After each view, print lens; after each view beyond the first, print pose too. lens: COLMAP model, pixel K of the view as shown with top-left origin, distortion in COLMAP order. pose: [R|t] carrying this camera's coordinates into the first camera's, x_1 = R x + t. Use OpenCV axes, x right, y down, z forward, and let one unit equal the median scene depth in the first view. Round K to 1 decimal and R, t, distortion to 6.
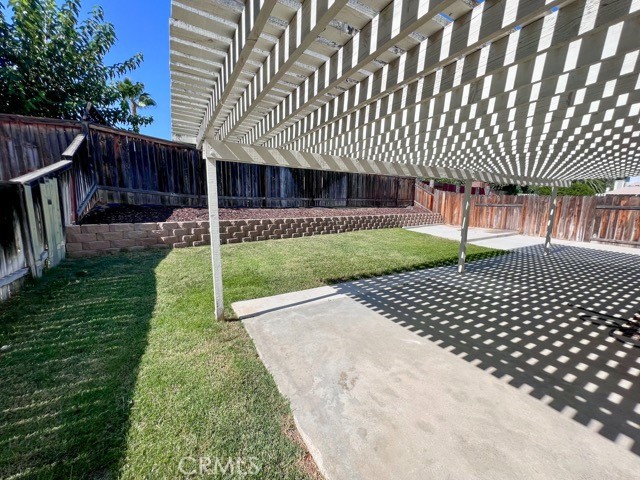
lens RADIAL K [[255.7, 0, 323.3], [0, 255.7, 241.4], [0, 0, 1]] dist [-0.001303, 0.000195]
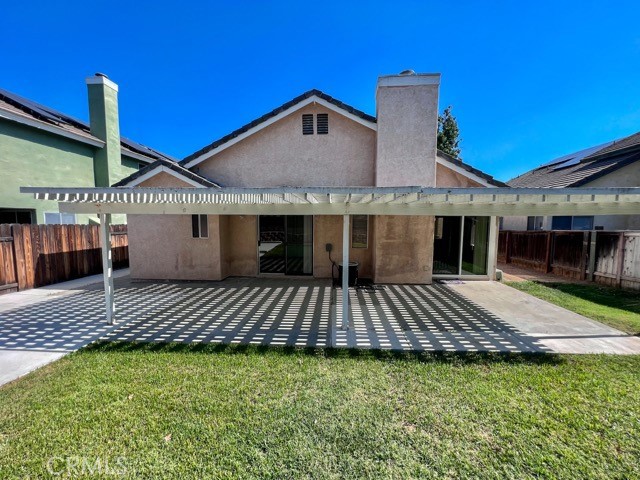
lens RADIAL K [[255.7, 0, 321.4], [0, 255.7, 241.5], [0, 0, 1]] dist [-0.001303, 0.000195]
pose [[-0.841726, -0.050543, 0.537535, 0.096614], [0.076875, 0.974245, 0.211985, -0.165121], [-0.534405, 0.219756, -0.816161, 0.859128]]
